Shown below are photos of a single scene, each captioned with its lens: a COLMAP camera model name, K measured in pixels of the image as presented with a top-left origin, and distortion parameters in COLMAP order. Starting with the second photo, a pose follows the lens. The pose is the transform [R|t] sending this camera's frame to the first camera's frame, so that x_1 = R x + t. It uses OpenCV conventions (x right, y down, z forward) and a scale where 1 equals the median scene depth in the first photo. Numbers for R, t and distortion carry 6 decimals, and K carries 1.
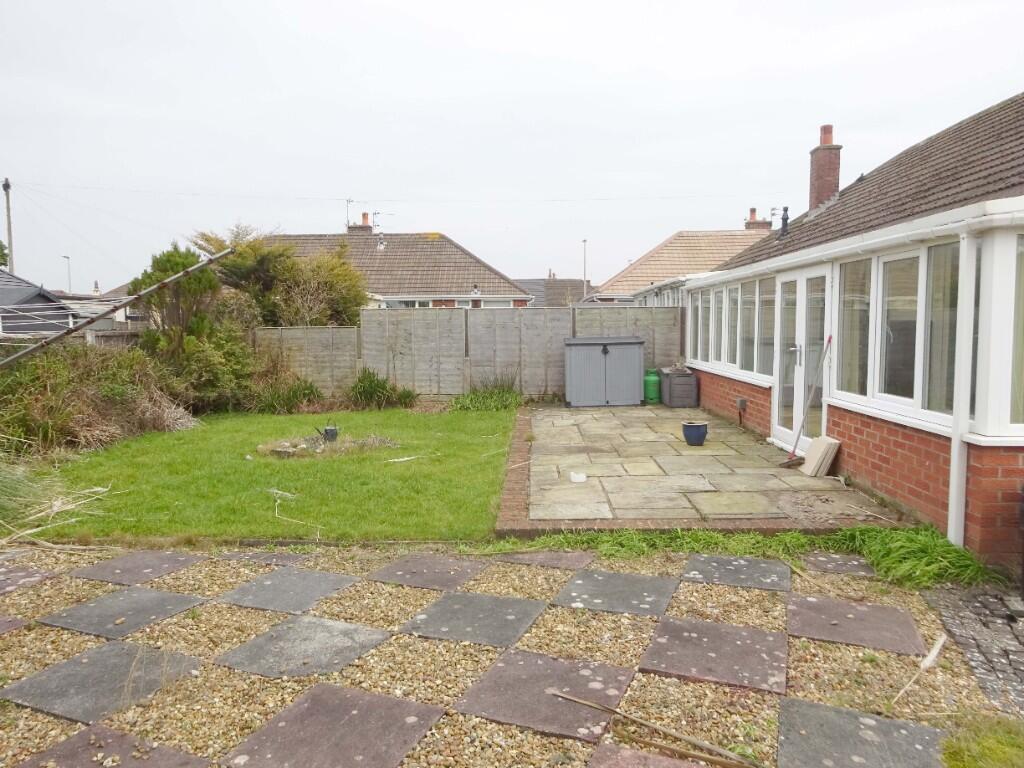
lens RADIAL K [[756.2, 0, 511.8], [0, 756.2, 381.8], [0, 0, 1]] dist [-0.004639, 0.002158]
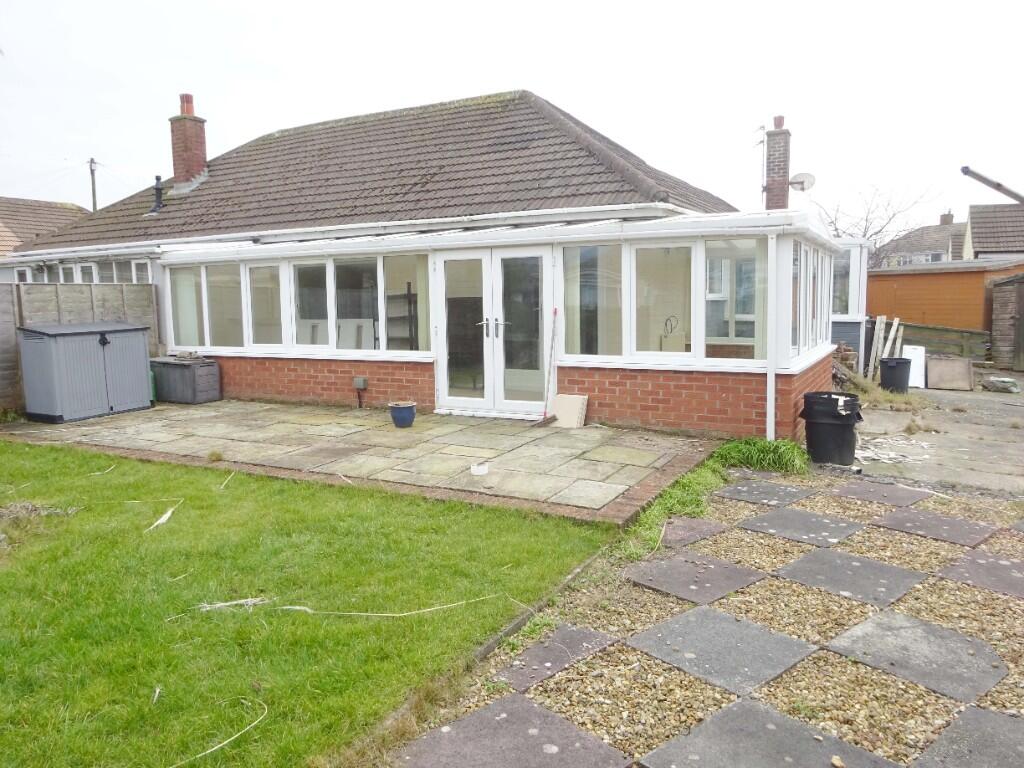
lens RADIAL K [[756.2, 0, 509.5], [0, 756.2, 382.6], [0, 0, 1]] dist [-0.004639, 0.002158]
pose [[0.451593, -0.100866, 0.886504, -0.367164], [0.082041, 0.994074, 0.071313, -0.020433], [-0.888444, 0.040525, 0.457192, 0.296581]]
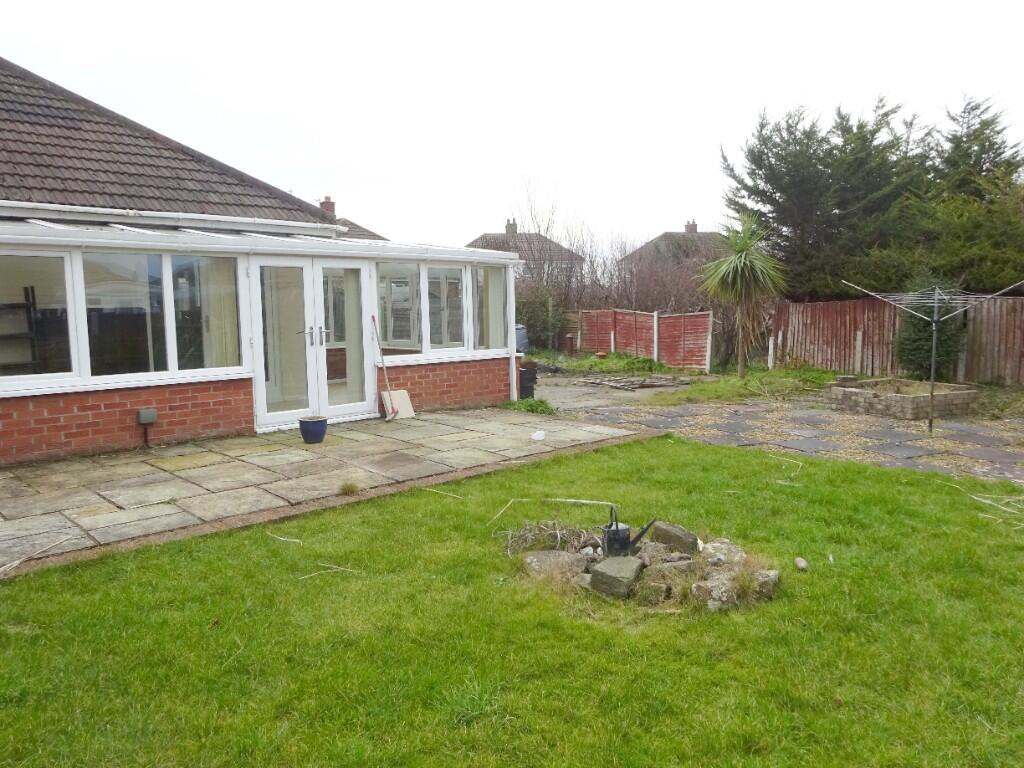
lens RADIAL K [[756.2, 0, 512.0], [0, 756.2, 385.8], [0, 0, 1]] dist [-0.004639, 0.002158]
pose [[-0.715209, -0.058253, 0.696479, -0.372114], [0.072151, 0.985042, 0.156479, -0.072149], [-0.695177, 0.162167, -0.700308, 0.982728]]
